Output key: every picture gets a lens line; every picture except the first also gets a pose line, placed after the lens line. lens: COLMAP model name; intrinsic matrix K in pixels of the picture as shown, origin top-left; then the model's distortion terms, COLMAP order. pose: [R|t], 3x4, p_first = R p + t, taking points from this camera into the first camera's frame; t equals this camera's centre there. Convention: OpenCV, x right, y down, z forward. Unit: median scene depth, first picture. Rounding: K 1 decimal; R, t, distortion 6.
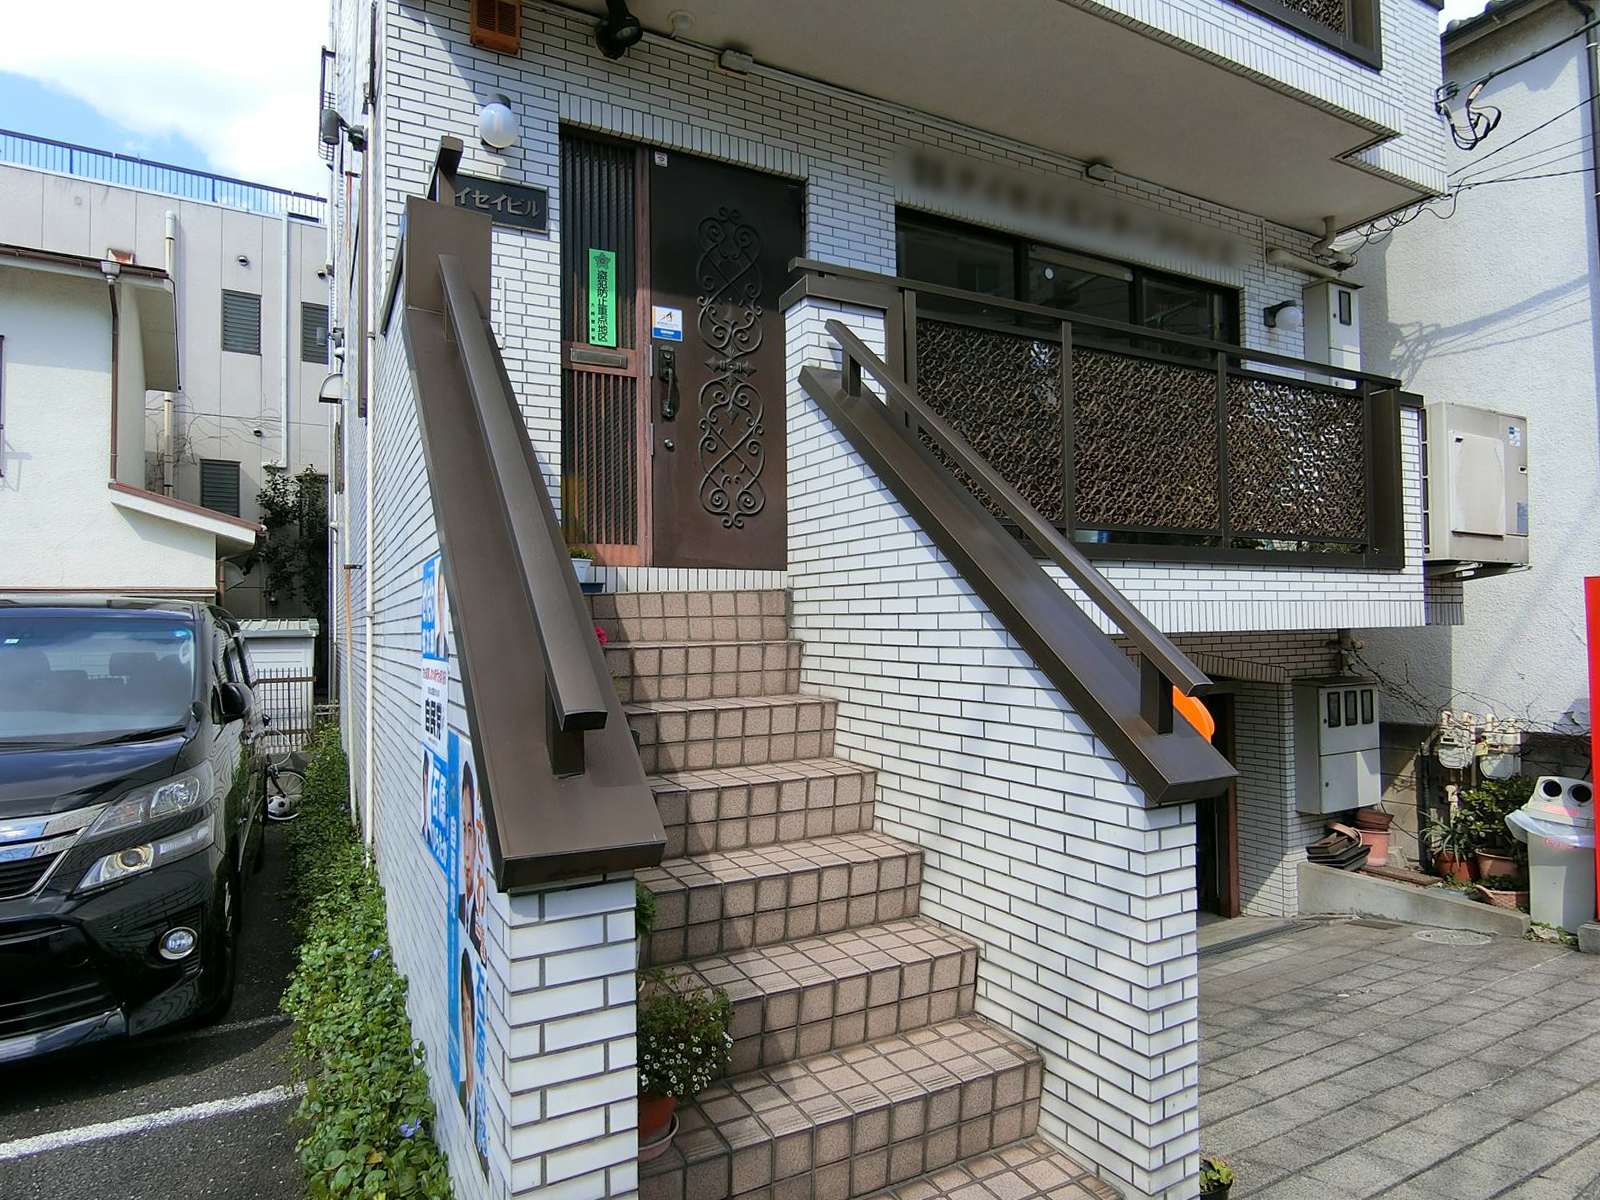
lens RADIAL K [[892.5, 0, 790.9], [0, 892.5, 601.4], [0, 0, 1]] dist [-0.020986, 0.001313]
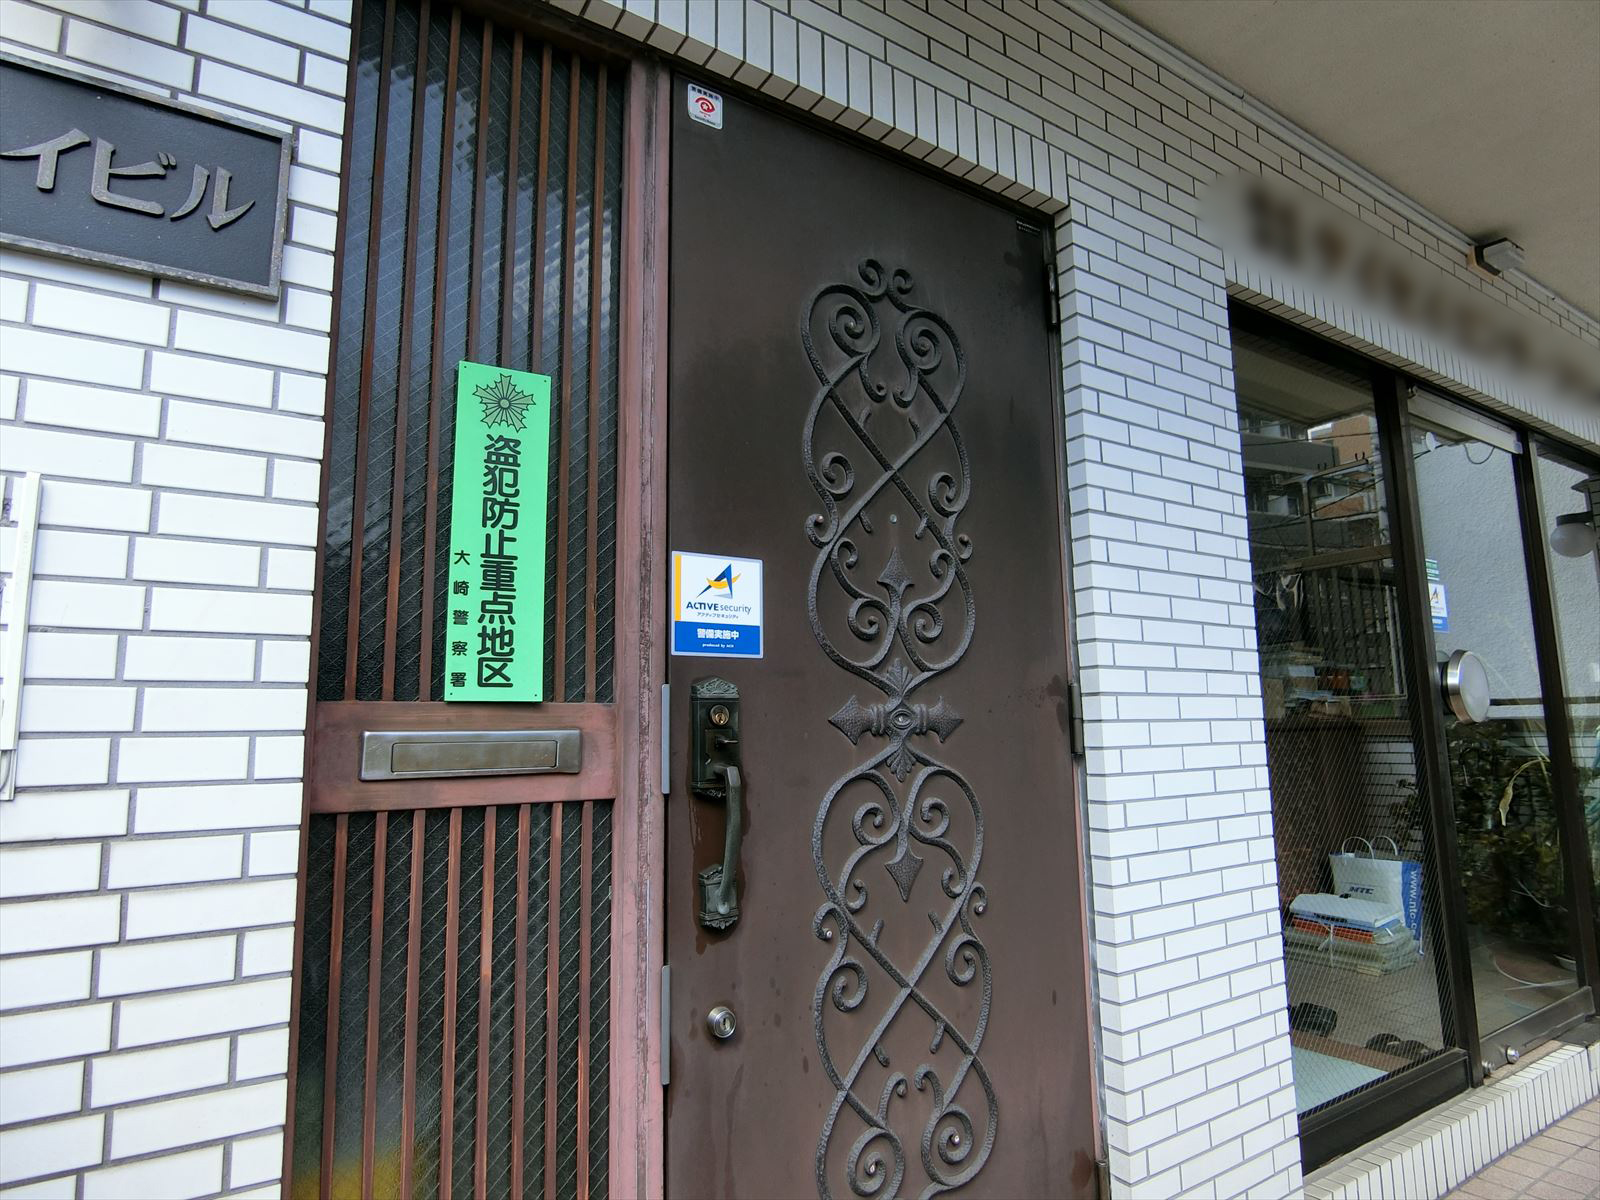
lens RADIAL K [[892.5, 0, 808.7], [0, 892.5, 605.3], [0, 0, 1]] dist [-0.020986, 0.001313]
pose [[0.996428, 0.010234, 0.083824, -0.134977], [-0.000003, 0.992634, -0.121149, -0.277738], [-0.084446, 0.120716, 0.989089, 0.701000]]
